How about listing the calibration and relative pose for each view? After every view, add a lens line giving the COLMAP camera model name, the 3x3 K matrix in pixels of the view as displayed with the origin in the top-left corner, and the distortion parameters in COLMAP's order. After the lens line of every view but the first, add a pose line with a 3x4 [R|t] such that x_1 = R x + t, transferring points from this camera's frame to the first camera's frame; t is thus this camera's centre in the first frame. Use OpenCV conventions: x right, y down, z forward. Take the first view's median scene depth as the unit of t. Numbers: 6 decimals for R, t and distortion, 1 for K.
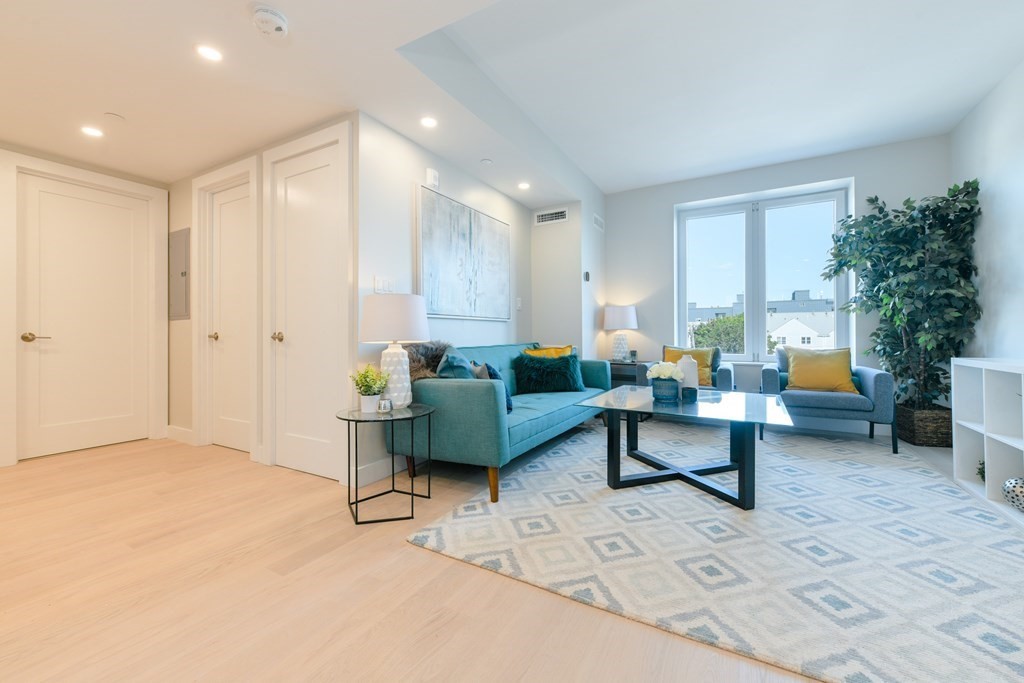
lens RADIAL K [[403.6, 0, 517.9], [0, 403.6, 332.8], [0, 0, 1]] dist [0.000193, 0.000116]
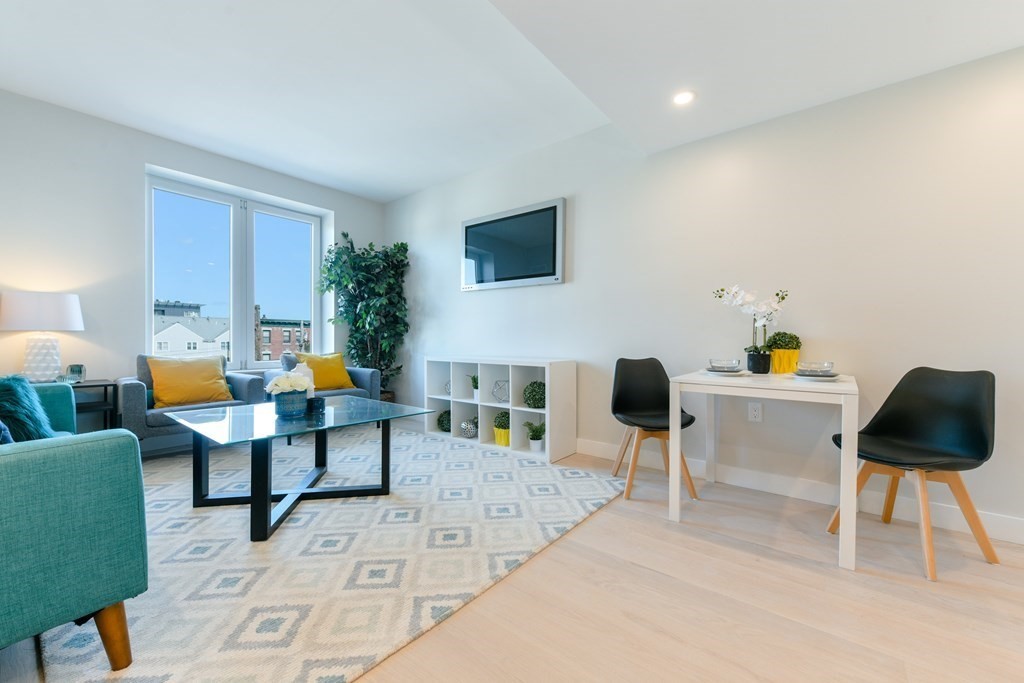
lens RADIAL K [[406.6, 0, 519.0], [0, 406.6, 344.8], [0, 0, 1]] dist [0.002053, 0.000184]
pose [[0.159512, -0.005070, 0.987183, -0.383700], [-0.011782, 0.999906, 0.007039, -0.000131], [-0.987126, -0.012753, 0.159437, 0.334455]]
